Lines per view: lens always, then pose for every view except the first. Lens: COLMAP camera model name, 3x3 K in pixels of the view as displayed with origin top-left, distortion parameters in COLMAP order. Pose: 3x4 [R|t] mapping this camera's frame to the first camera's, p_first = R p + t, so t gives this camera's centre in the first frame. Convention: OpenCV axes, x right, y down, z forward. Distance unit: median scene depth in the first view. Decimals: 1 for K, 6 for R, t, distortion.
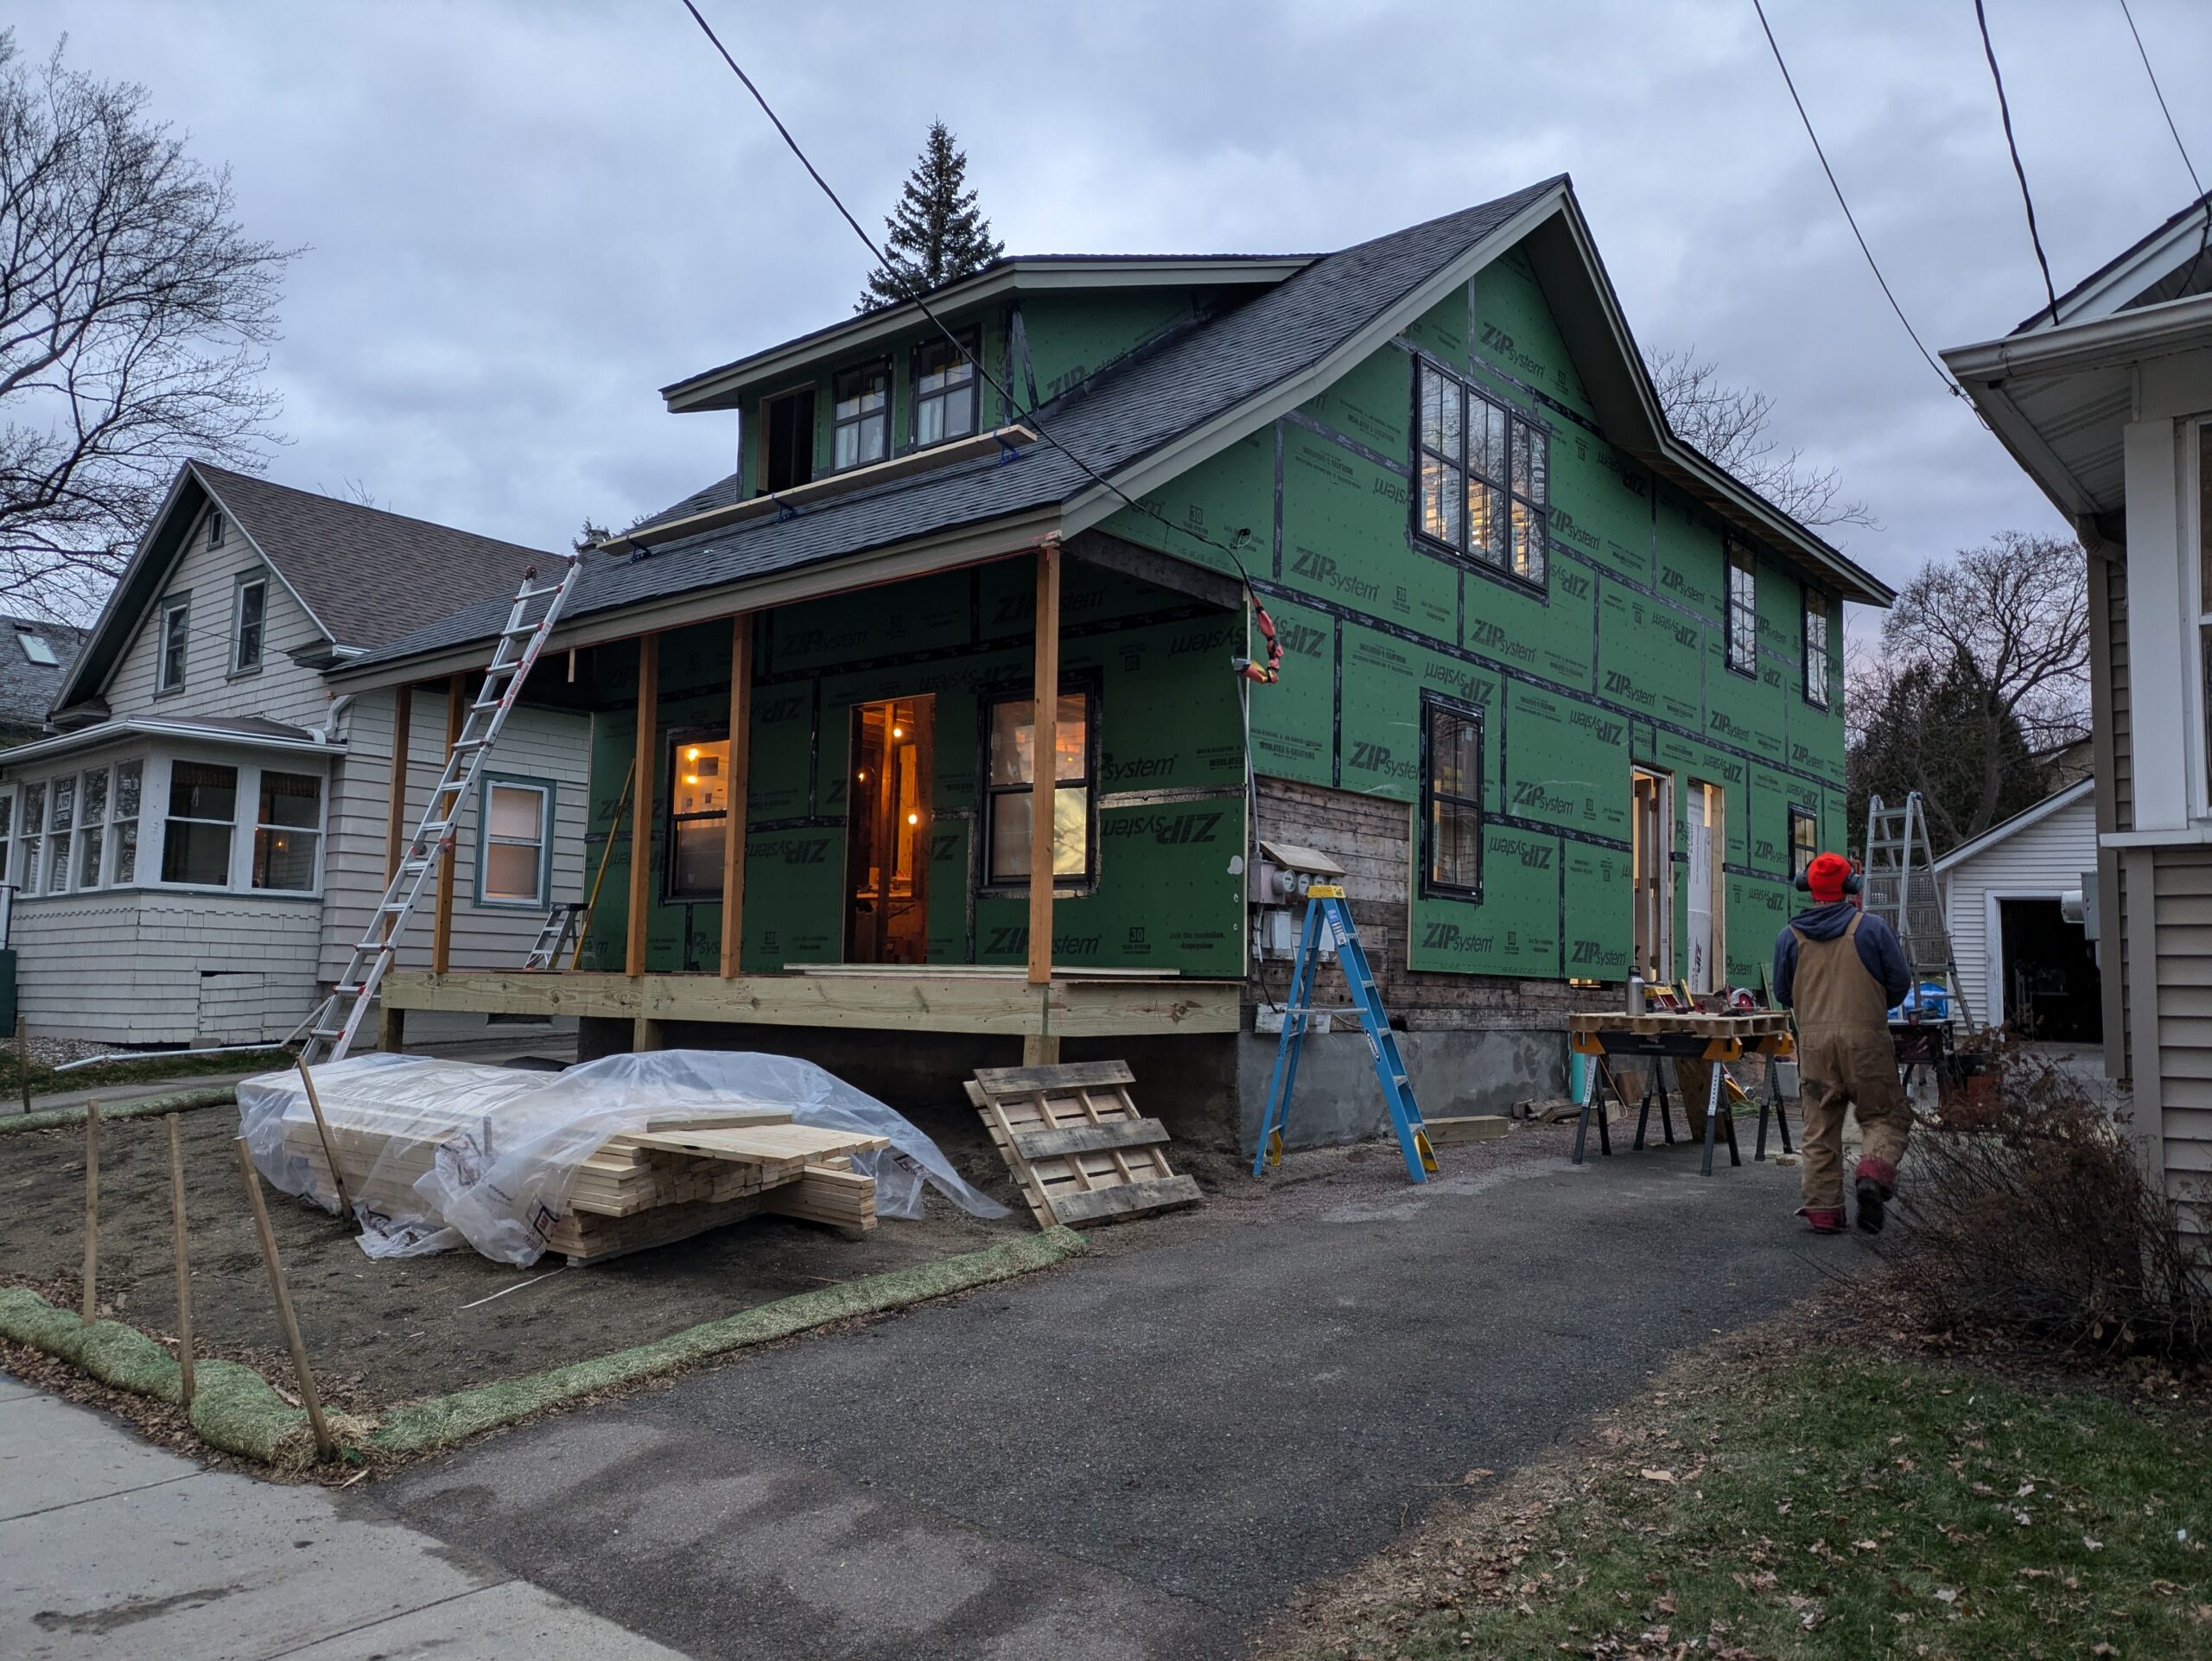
lens RADIAL K [[1611.4, 0, 1101.7], [0, 1611.4, 831.5], [0, 0, 1]] dist [0.028408, -0.010141]
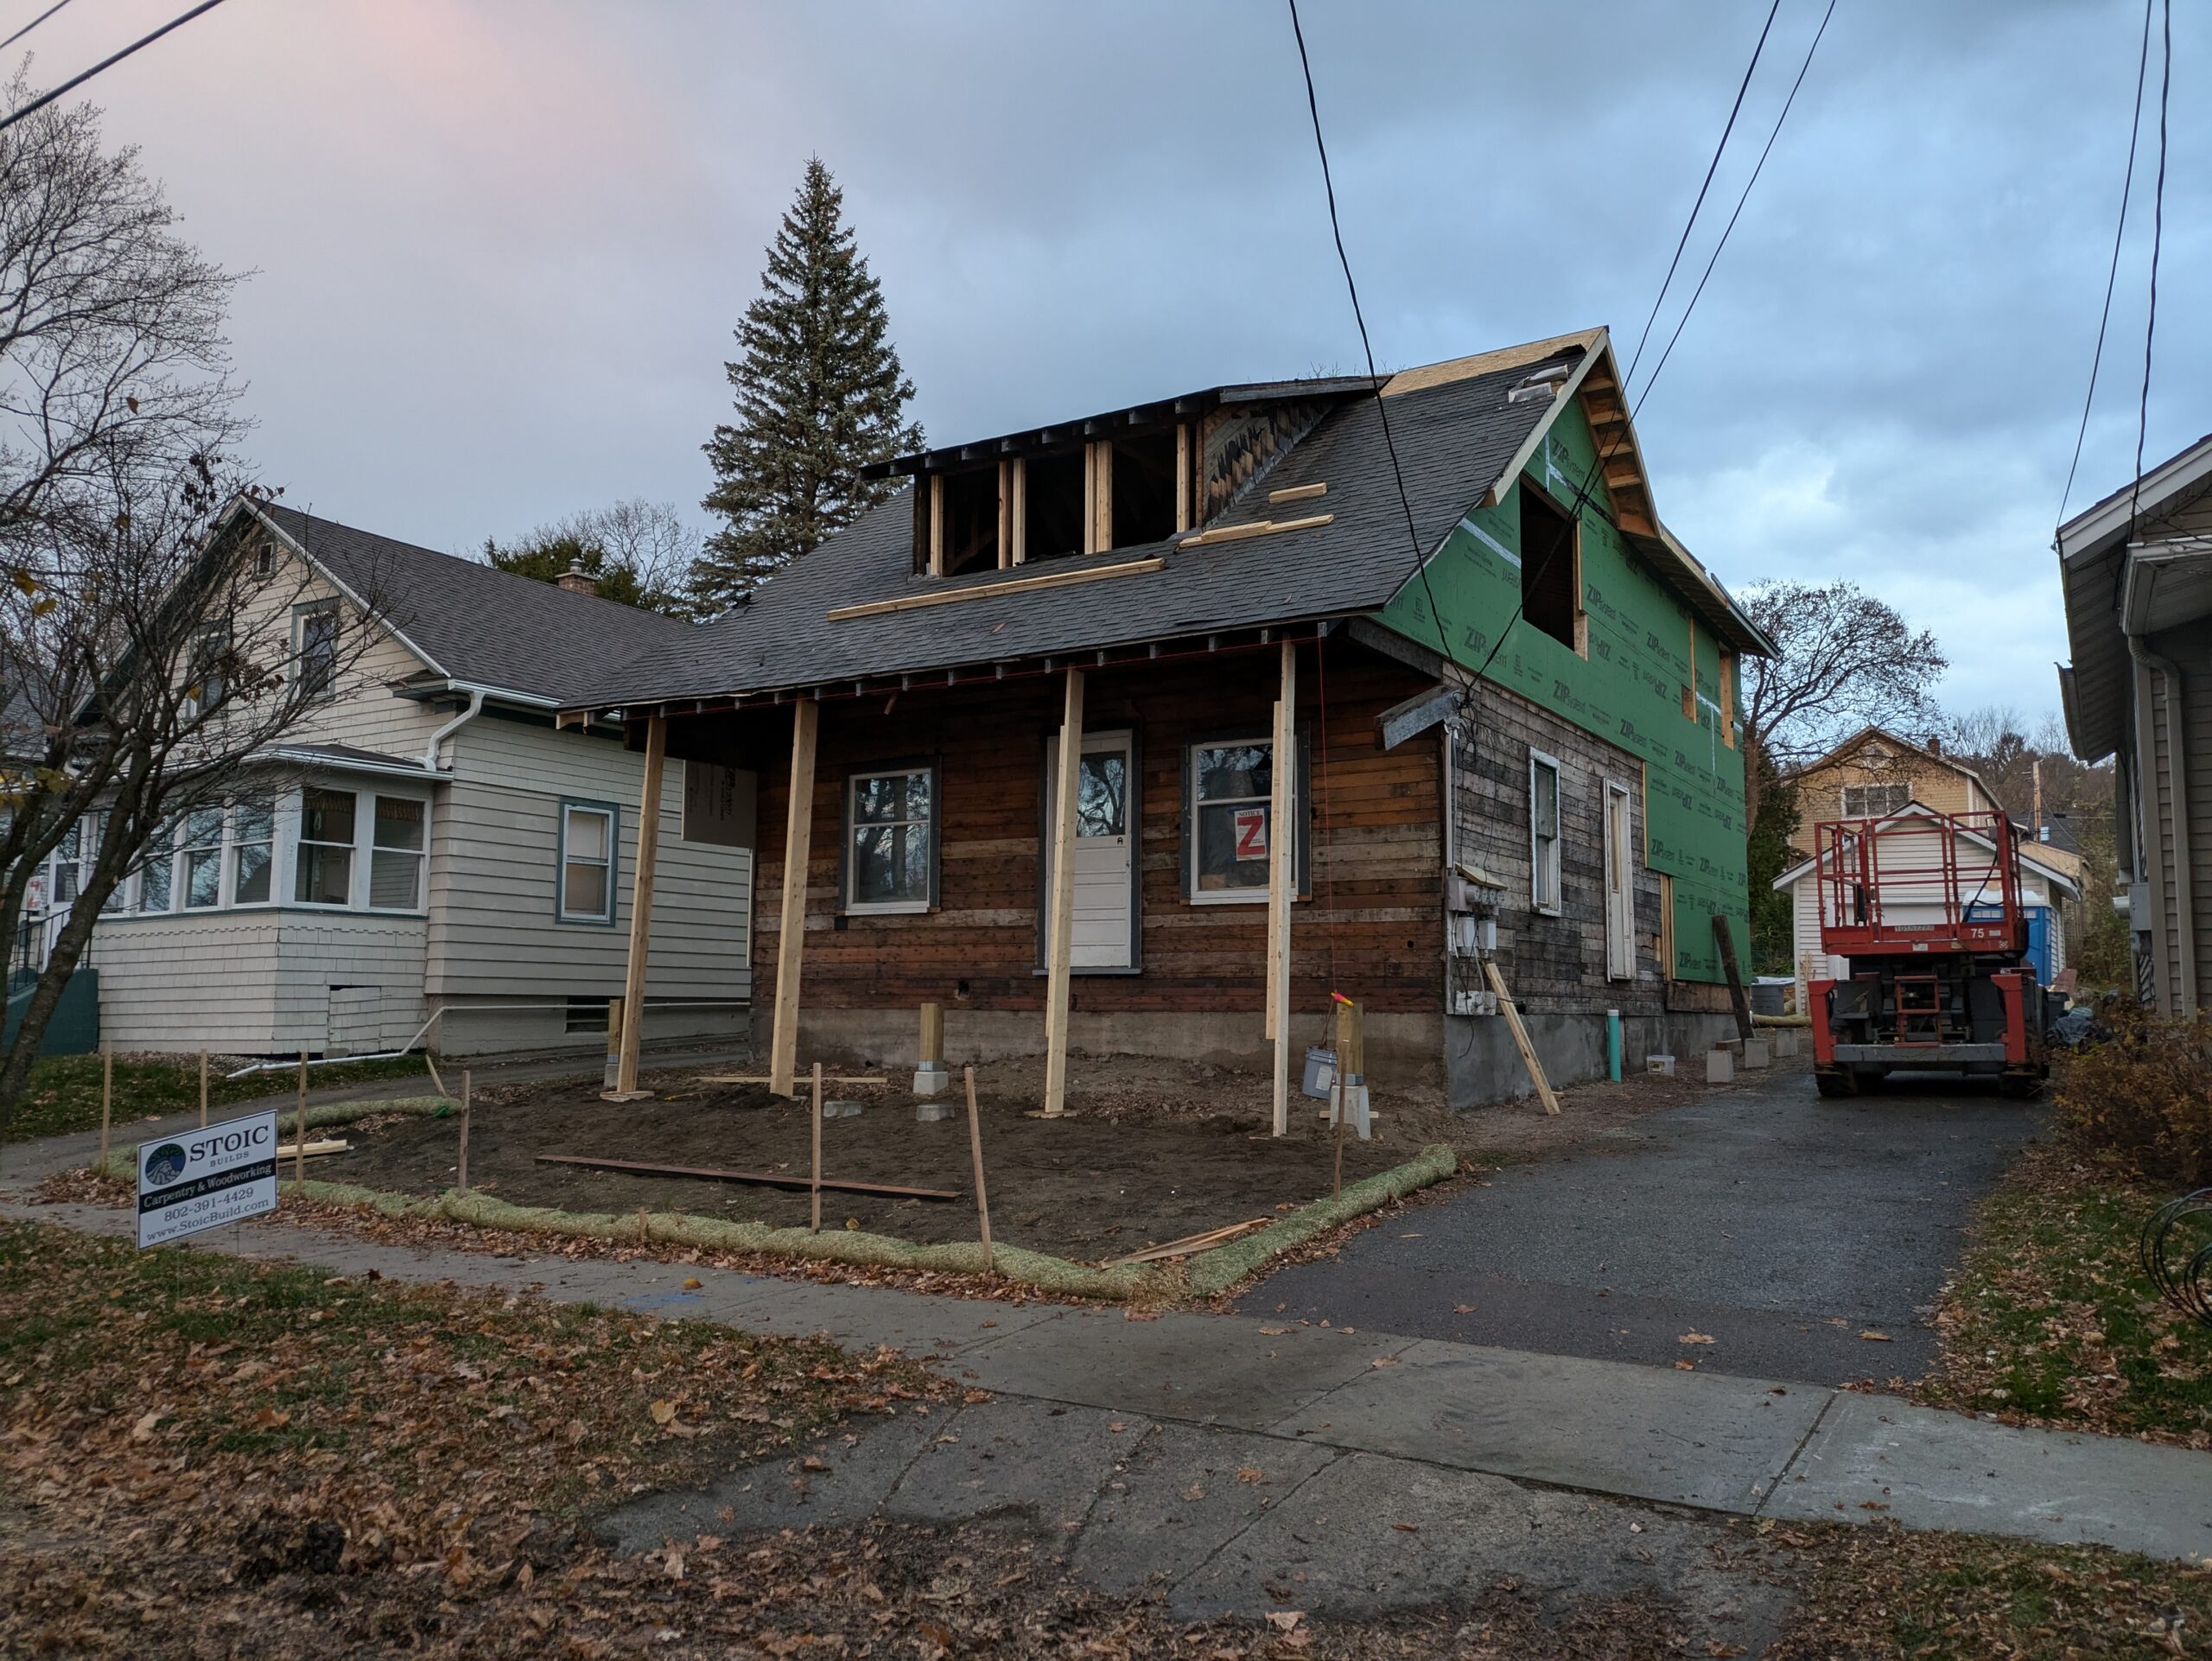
lens RADIAL K [[1611.4, 0, 1112.7], [0, 1611.4, 837.1], [0, 0, 1]] dist [0.028408, -0.010141]
pose [[0.988741, -0.000128, 0.149639, -0.176251], [0.001105, 0.999979, -0.006448, -0.002690], [-0.149635, 0.006540, 0.988720, -0.103891]]
